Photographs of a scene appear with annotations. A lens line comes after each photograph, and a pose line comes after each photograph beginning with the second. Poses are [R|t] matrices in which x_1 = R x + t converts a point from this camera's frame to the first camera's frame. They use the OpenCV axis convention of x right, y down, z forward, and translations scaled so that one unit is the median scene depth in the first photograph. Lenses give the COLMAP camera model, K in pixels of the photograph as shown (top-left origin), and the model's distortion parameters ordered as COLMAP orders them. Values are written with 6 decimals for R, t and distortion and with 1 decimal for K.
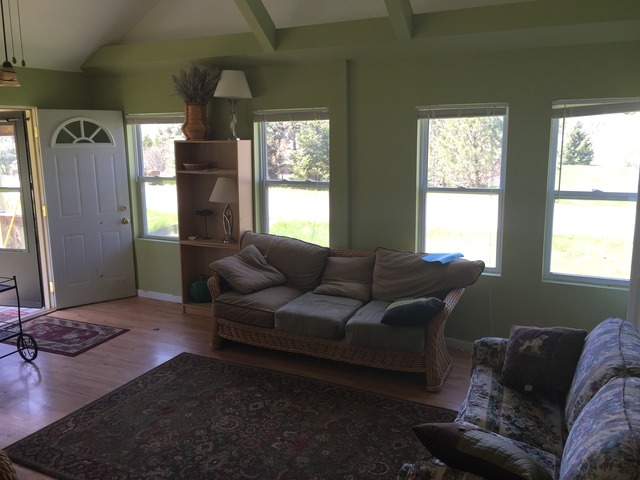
lens RADIAL K [[526.0, 0, 319.4], [0, 526.0, 251.9], [0, 0, 1]] dist [0.009414, -0.074452]
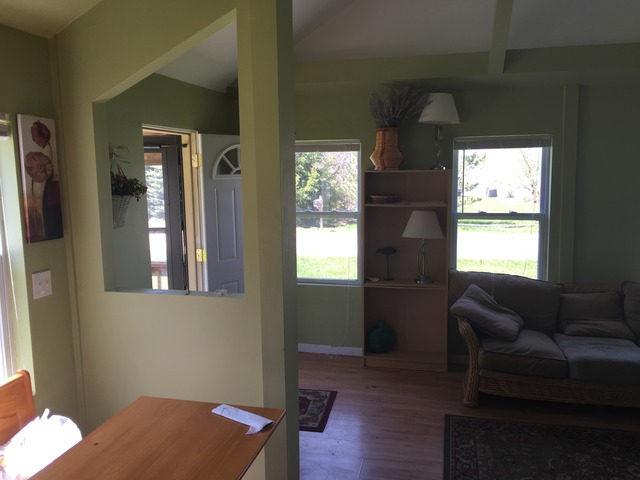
lens RADIAL K [[547.8, 0, 316.2], [0, 547.8, 241.8], [0, 0, 1]] dist [0.002524, -0.011790]
pose [[0.982826, -0.032986, 0.181562, -0.521699], [0.046027, 0.996617, -0.068087, -0.032439], [-0.178702, 0.075275, 0.981020, 0.118008]]
